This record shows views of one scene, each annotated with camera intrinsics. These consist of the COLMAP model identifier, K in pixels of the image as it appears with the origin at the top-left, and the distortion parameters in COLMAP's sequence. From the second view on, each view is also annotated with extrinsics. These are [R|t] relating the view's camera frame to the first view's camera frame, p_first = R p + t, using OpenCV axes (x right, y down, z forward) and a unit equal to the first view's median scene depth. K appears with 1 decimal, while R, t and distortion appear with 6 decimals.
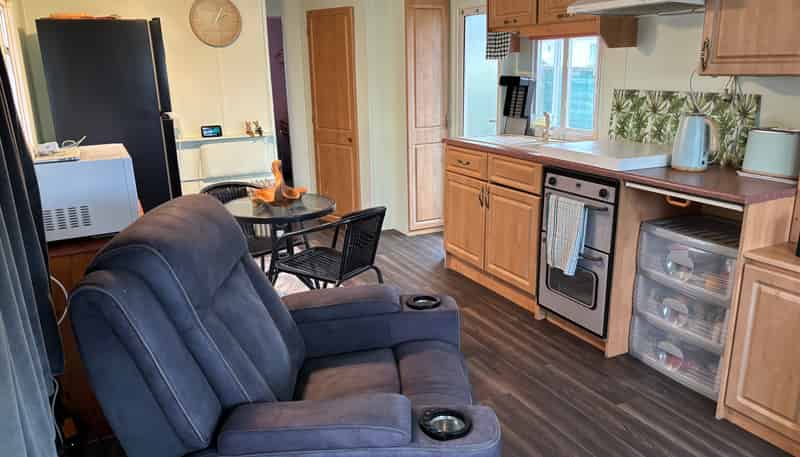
lens RADIAL K [[587.4, 0, 389.8], [0, 587.4, 230.3], [0, 0, 1]] dist [-0.005590, 0.001186]
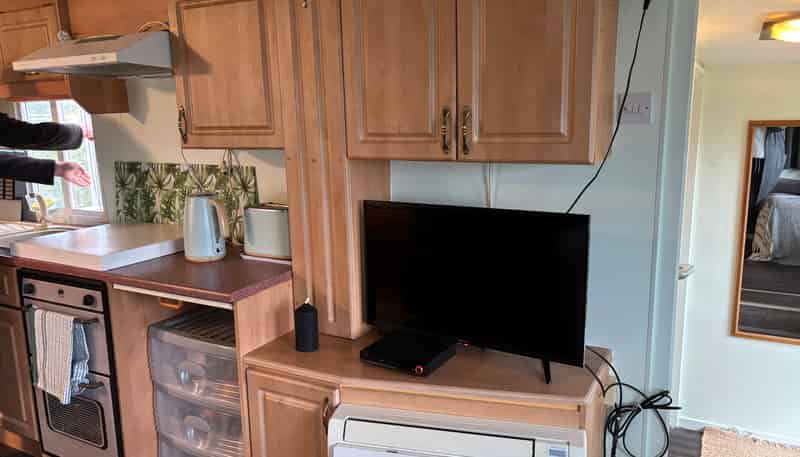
lens RADIAL K [[587.4, 0, 389.8], [0, 587.4, 230.3], [0, 0, 1]] dist [-0.005590, 0.001186]
pose [[0.806257, -0.110571, 0.581140, 0.239378], [0.160967, 0.986315, -0.035659, -0.061575], [-0.569245, 0.122295, 0.813022, 0.133368]]
